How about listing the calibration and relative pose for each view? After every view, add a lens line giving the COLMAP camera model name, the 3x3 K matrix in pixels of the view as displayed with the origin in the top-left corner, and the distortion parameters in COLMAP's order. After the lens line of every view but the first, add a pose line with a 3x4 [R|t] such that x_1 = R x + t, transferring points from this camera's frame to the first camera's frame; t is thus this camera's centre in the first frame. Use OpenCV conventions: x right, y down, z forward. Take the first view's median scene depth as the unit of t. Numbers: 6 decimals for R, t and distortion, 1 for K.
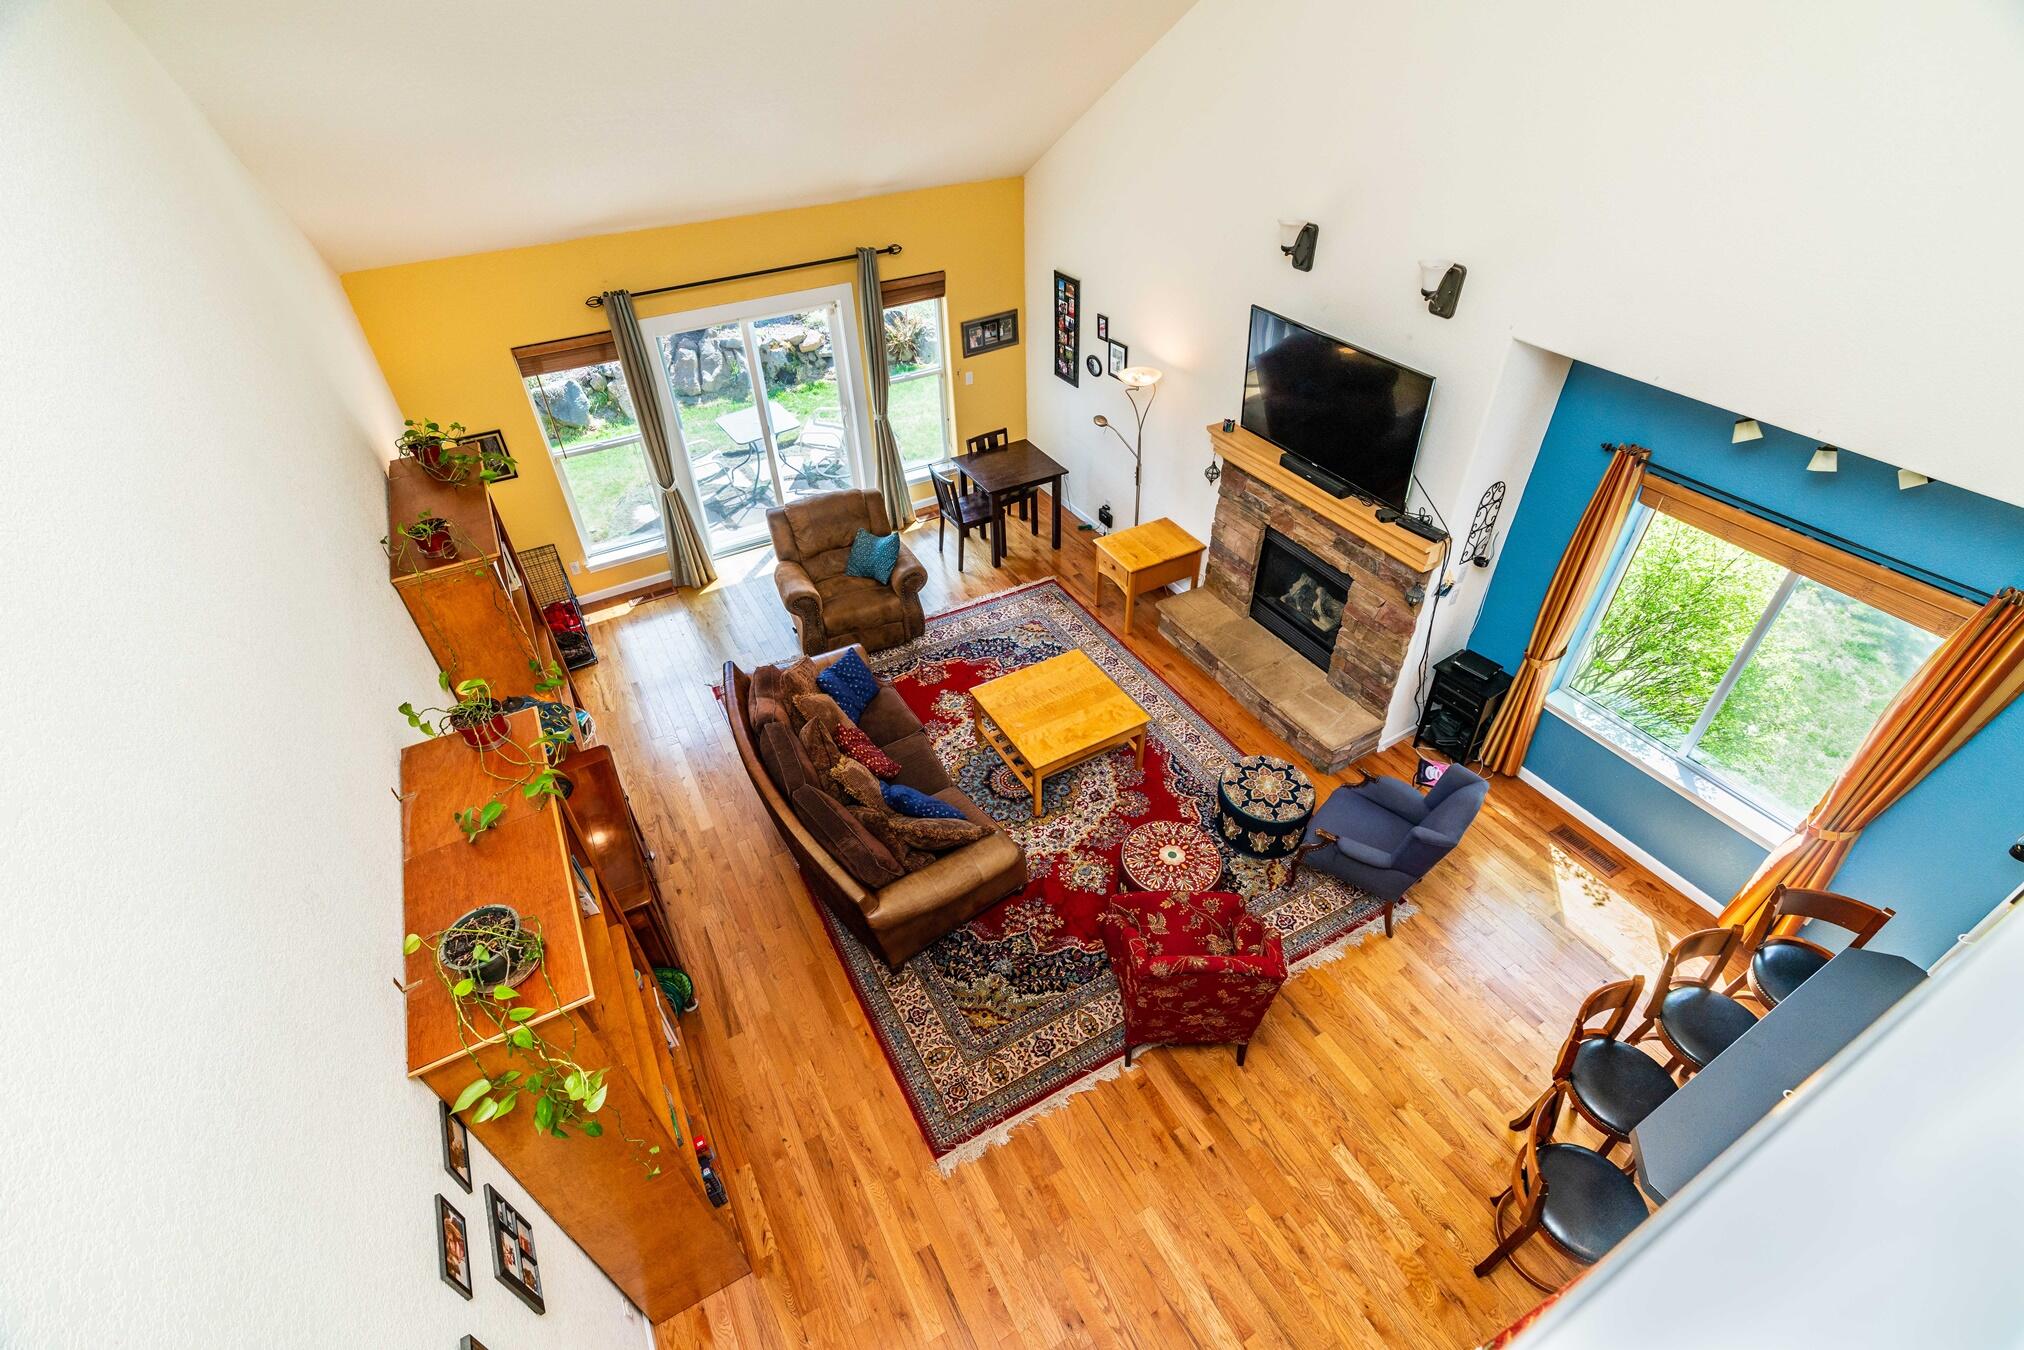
lens RADIAL K [[907.9, 0, 1006.4], [0, 907.9, 704.8], [0, 0, 1]] dist [-0.000991, 0.000396]
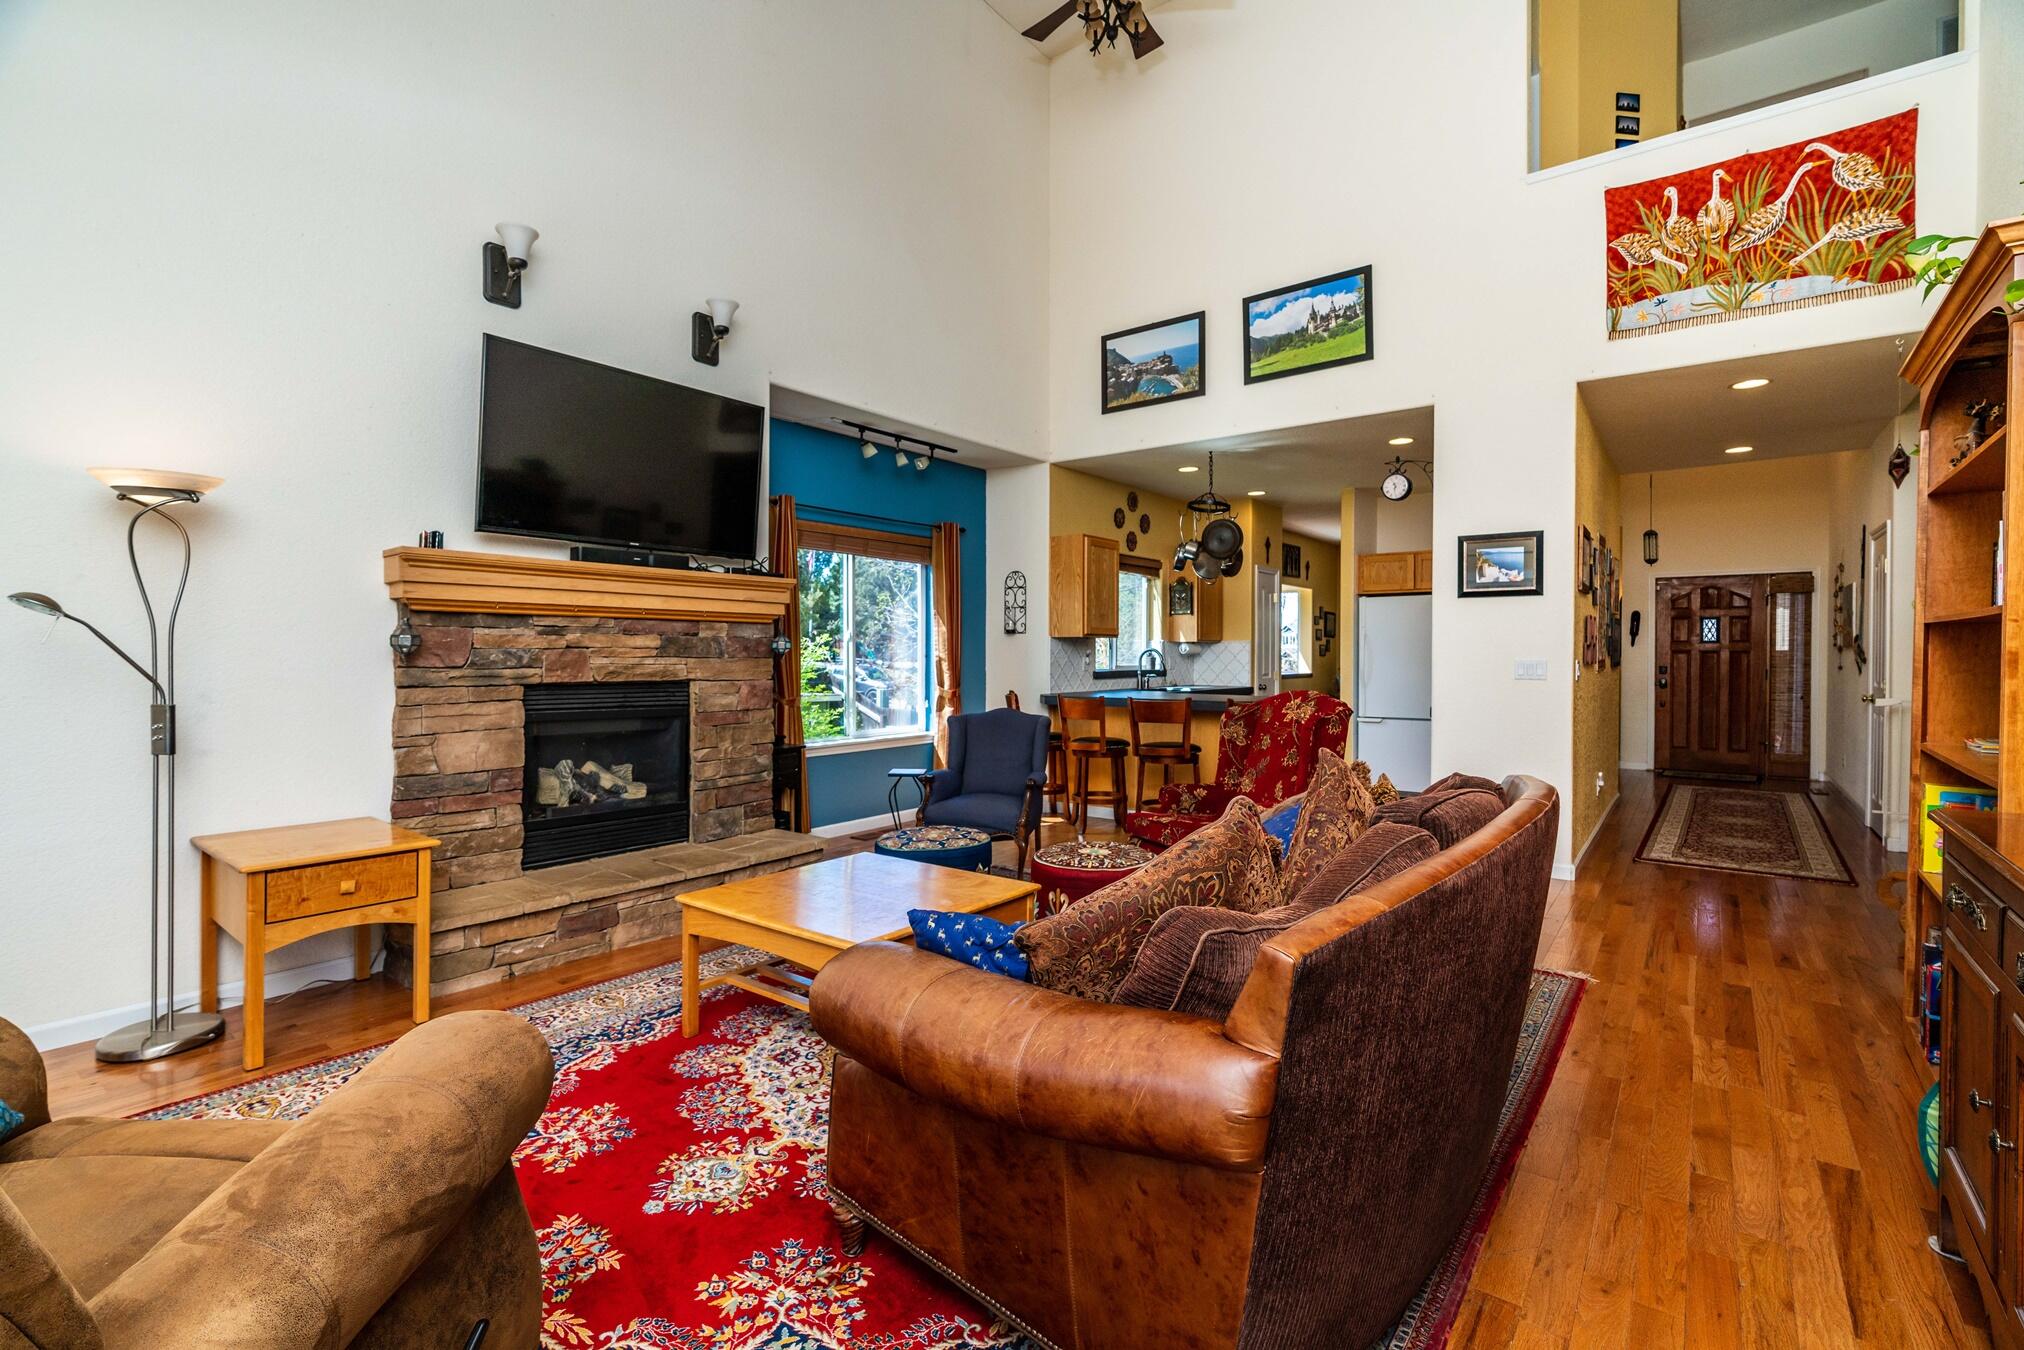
lens RADIAL K [[939.9, 0, 1003.3], [0, 939.9, 673.9], [0, 0, 1]] dist [-0.004588, 0.000486]
pose [[-0.402004, 0.015264, 0.915511, -0.508749], [0.605931, 0.754048, 0.253495, -0.198159], [-0.686470, 0.656642, -0.312379, 1.124454]]
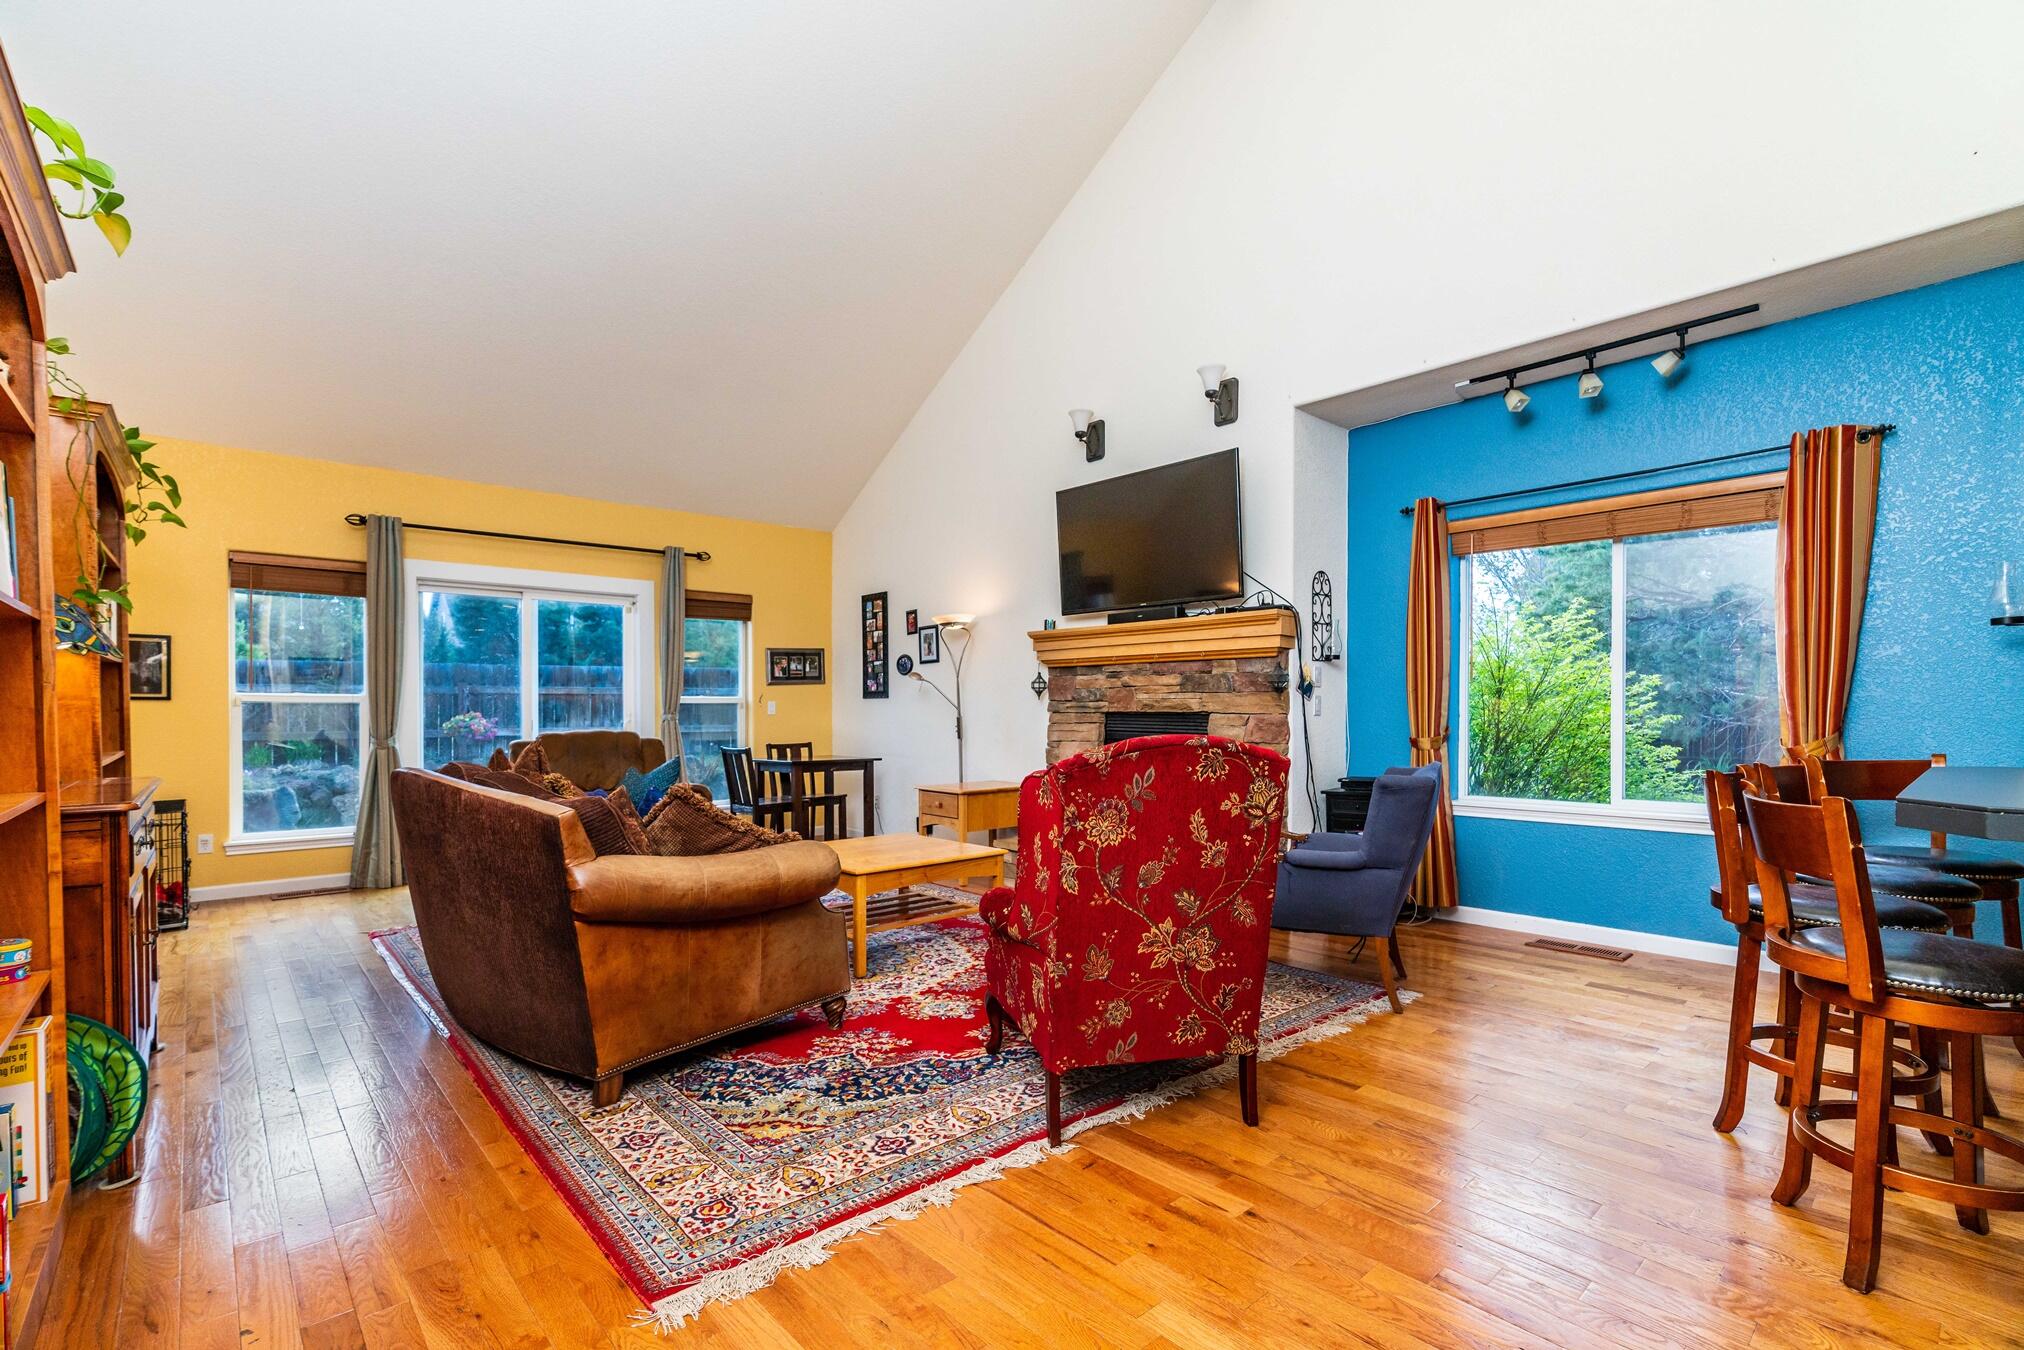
lens RADIAL K [[932.1, 0, 1010.8], [0, 932.1, 720.2], [0, 0, 1]] dist [0.000005, 0.000380]
pose [[0.975828, 0.025442, 0.217052, -0.012201], [0.120268, 0.766752, -0.630577, 0.450327], [-0.182468, 0.641439, 0.745158, 0.368567]]
